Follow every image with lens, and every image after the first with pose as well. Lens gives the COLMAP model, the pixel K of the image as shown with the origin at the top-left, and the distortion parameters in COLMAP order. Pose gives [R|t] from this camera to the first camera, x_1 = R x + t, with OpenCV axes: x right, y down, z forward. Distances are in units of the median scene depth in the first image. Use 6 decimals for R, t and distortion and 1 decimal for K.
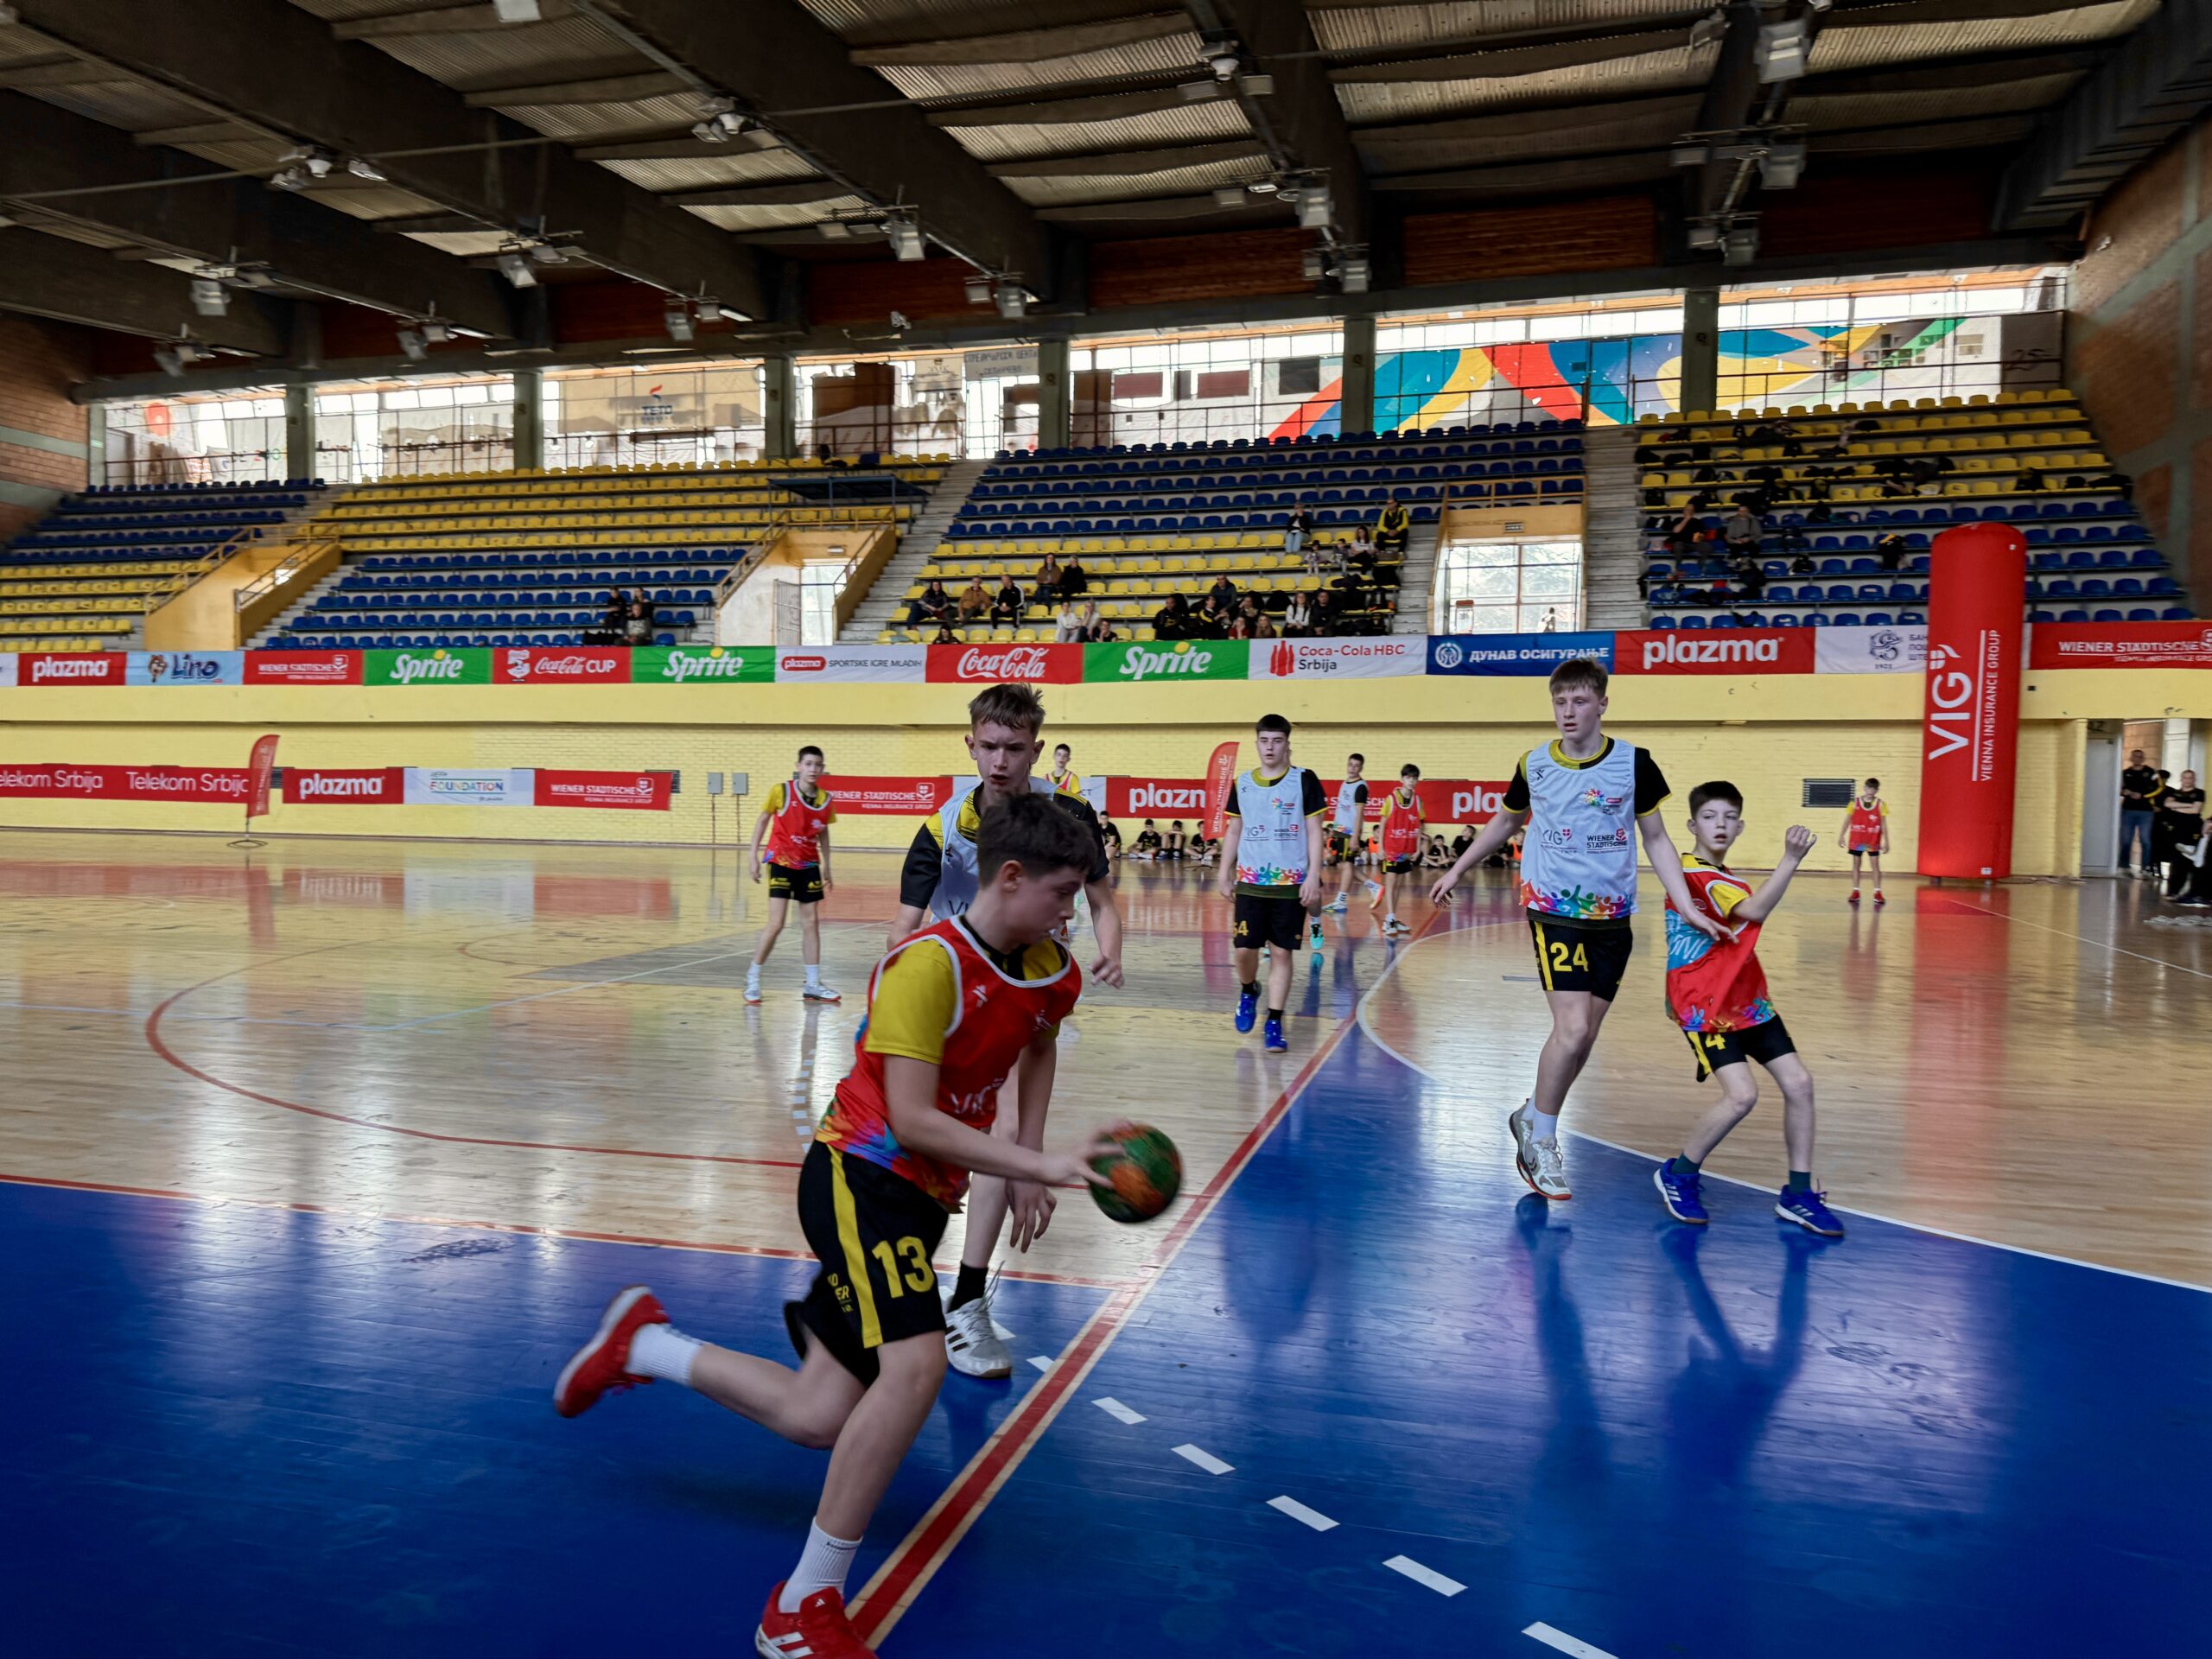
lens RADIAL K [[1549.6, 0, 1106.0], [0, 1549.6, 829.5], [0, 0, 1]] dist [-0.001769, -0.005217]
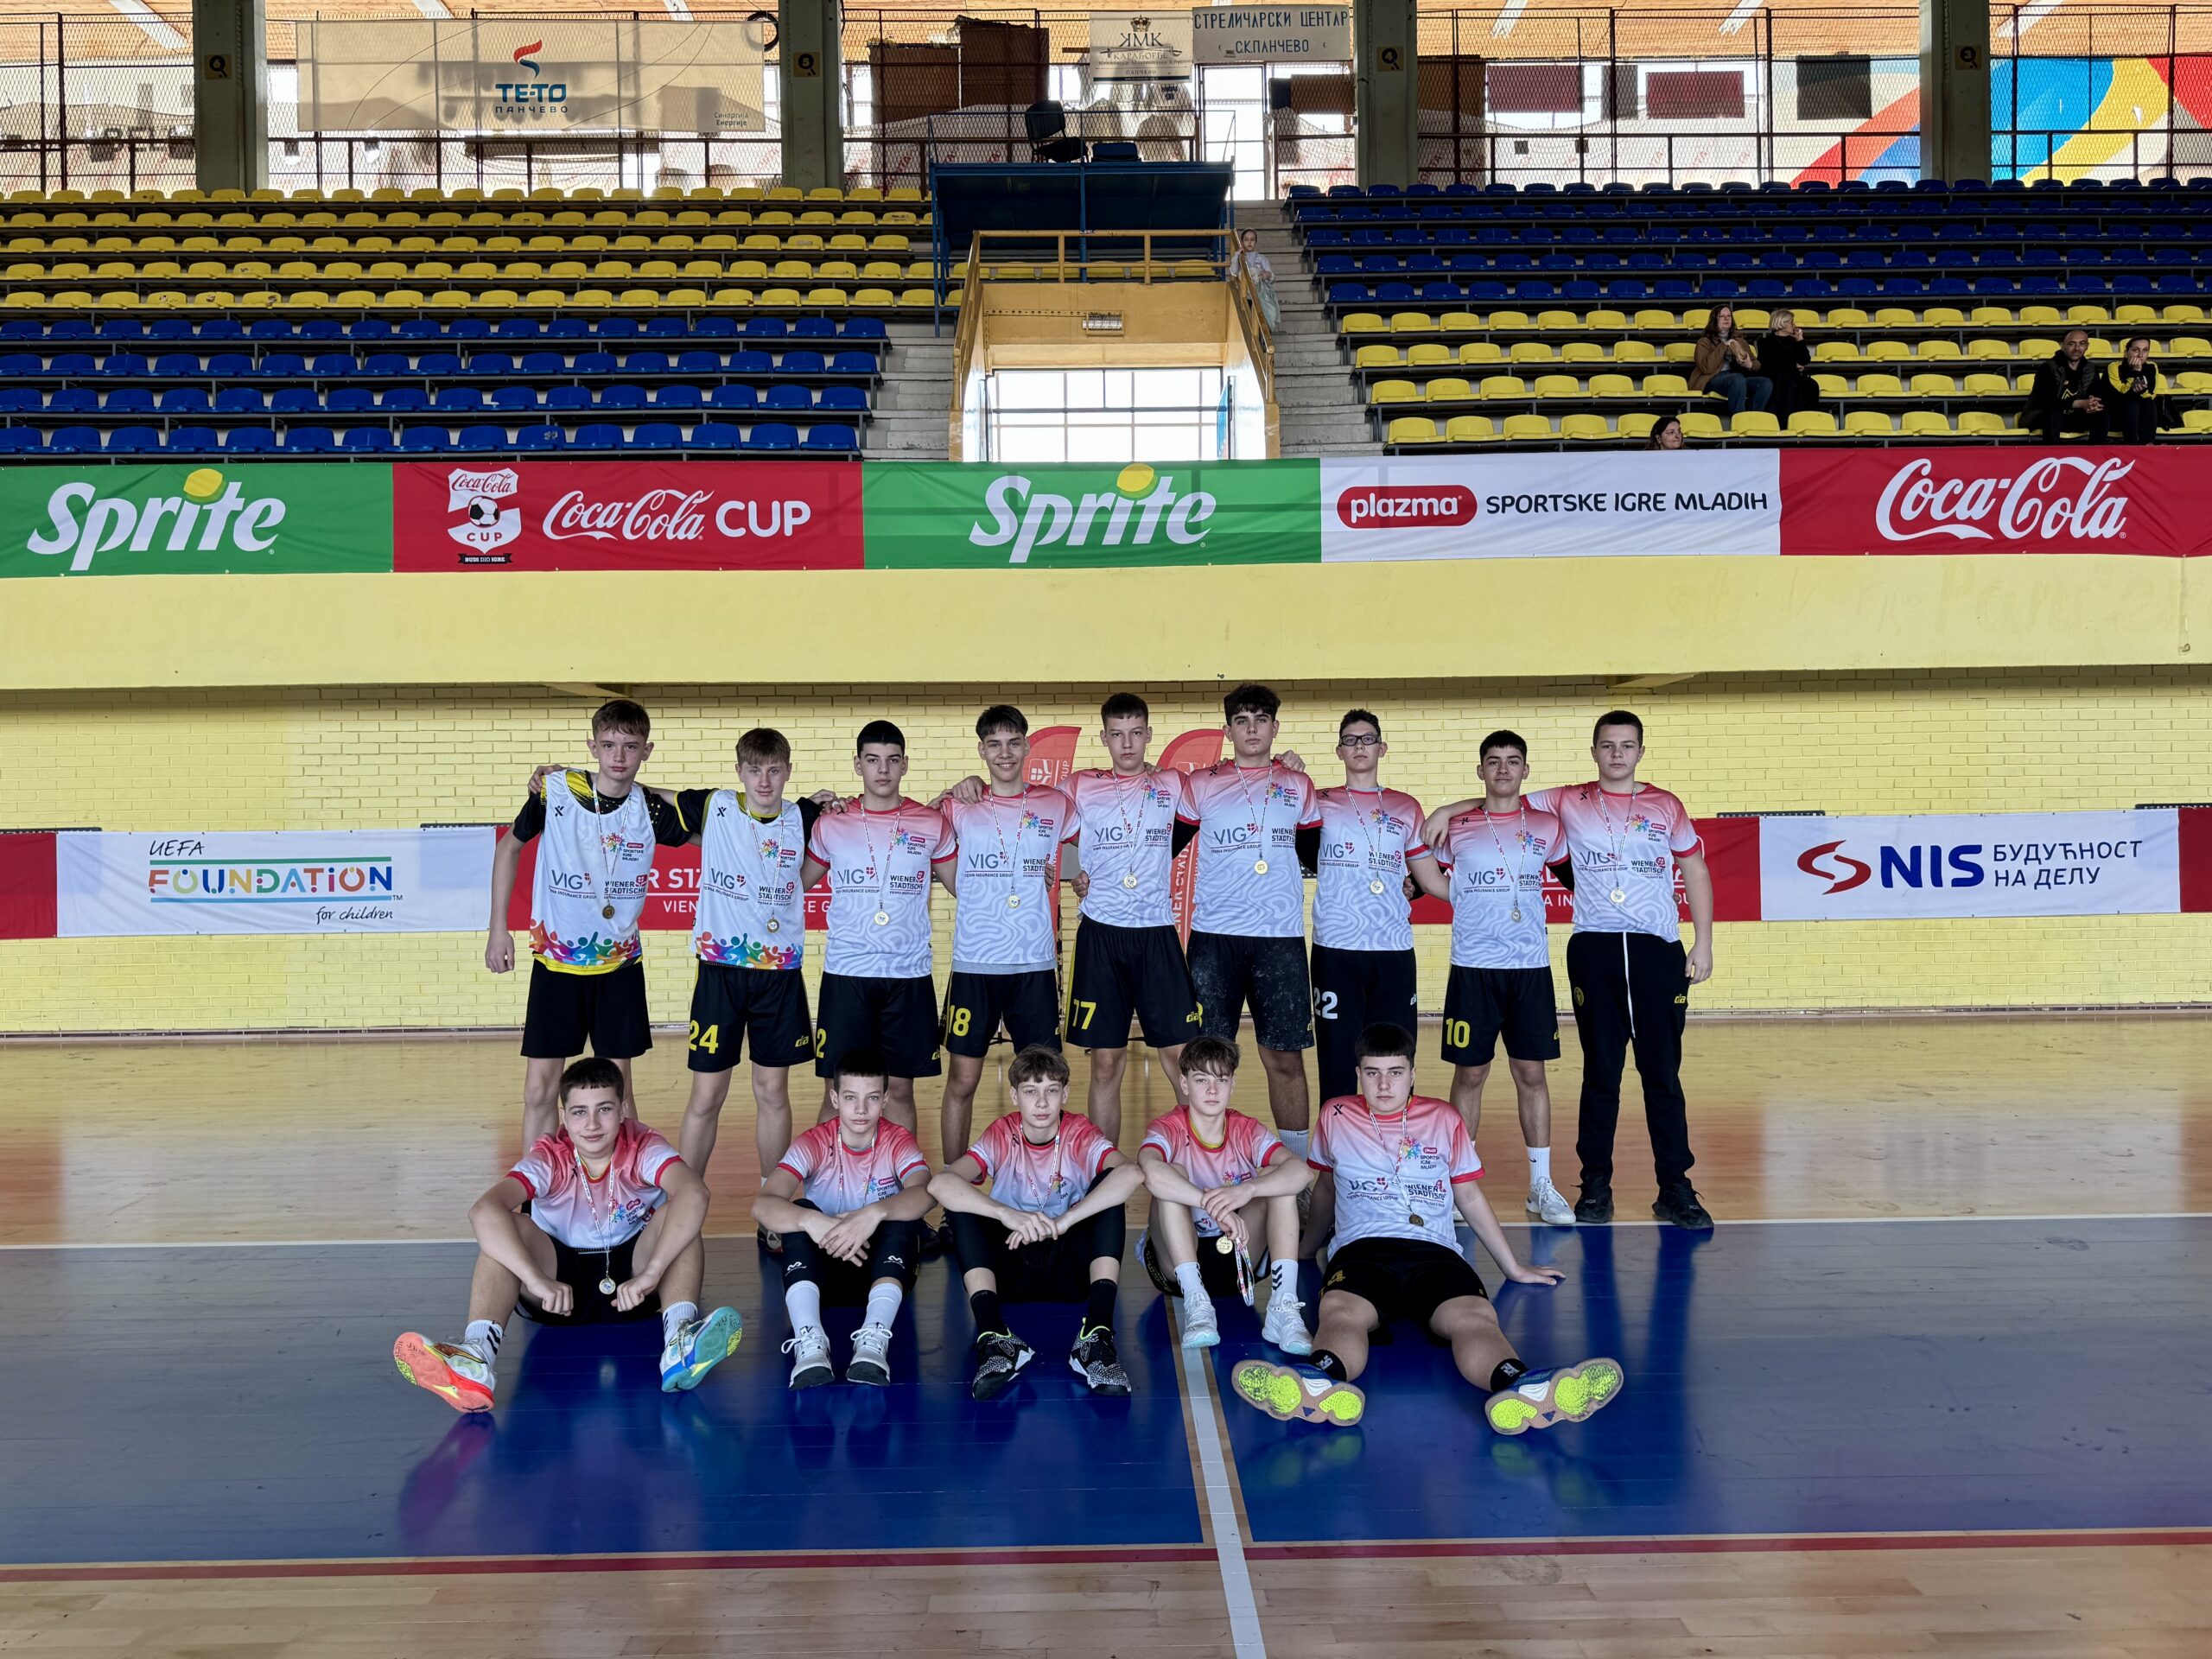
lens RADIAL K [[1549.6, 0, 1106.0], [0, 1549.6, 829.5], [0, 0, 1]] dist [-0.001769, -0.005217]
pose [[0.959198, -0.032526, 0.280859, -0.281351], [0.040204, 0.998958, -0.021617, -0.021977], [-0.279863, 0.032026, 0.959506, 0.526954]]
